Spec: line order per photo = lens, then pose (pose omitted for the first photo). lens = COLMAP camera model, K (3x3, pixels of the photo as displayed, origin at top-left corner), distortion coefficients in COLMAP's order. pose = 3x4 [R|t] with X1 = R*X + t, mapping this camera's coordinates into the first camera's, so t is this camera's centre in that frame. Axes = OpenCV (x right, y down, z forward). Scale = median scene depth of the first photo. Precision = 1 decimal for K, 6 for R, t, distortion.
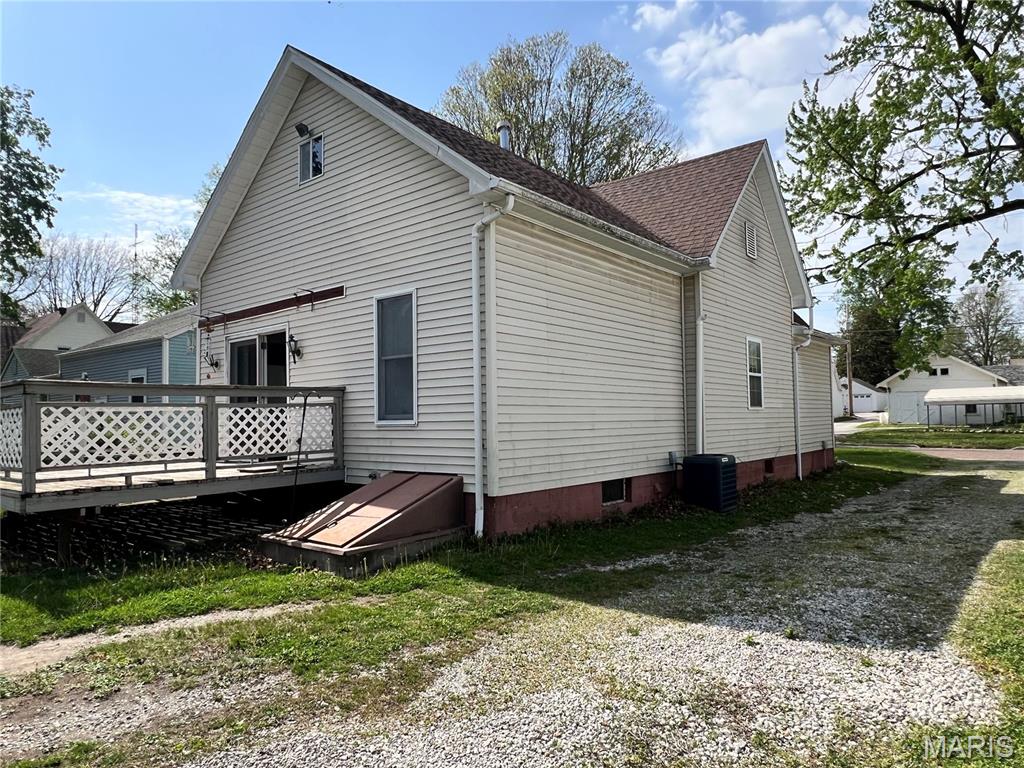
lens RADIAL K [[665.3, 0, 512.0], [0, 665.3, 384.0], [0, 0, 1]] dist [-0.000633, -0.003319]
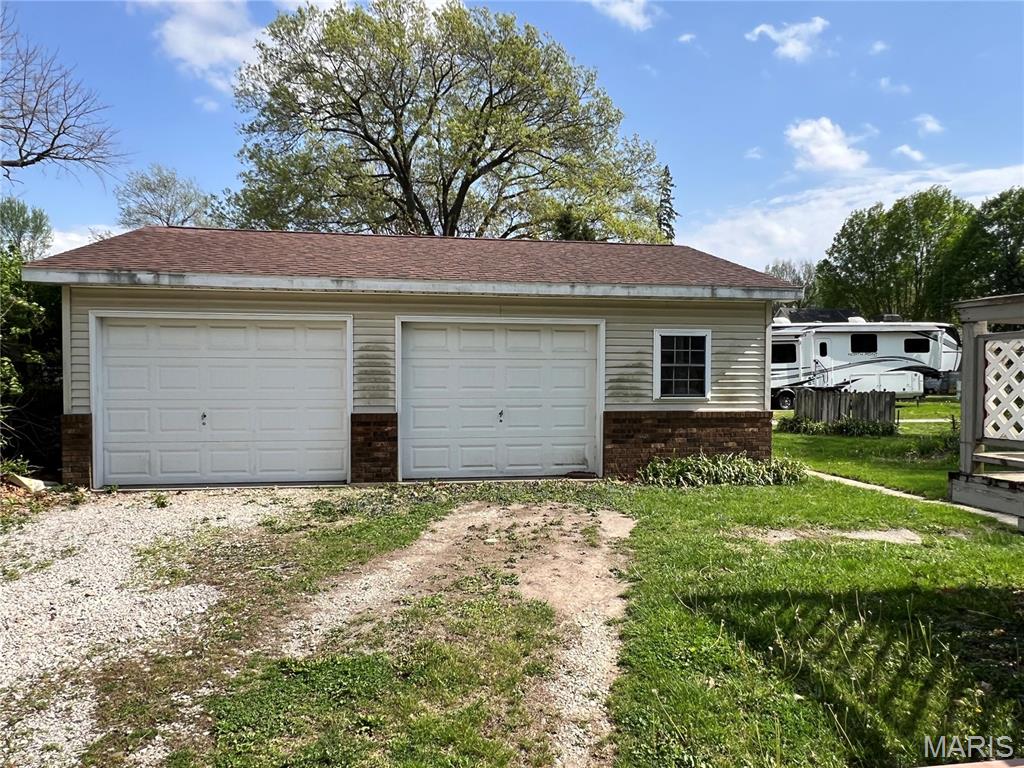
lens RADIAL K [[665.3, 0, 512.0], [0, 665.3, 384.0], [0, 0, 1]] dist [-0.000633, -0.003319]
pose [[-0.667088, 0.027645, -0.744465, 0.056916], [0.048705, 0.998792, -0.006554, 0.049192], [0.743385, -0.040631, -0.667629, 0.935414]]
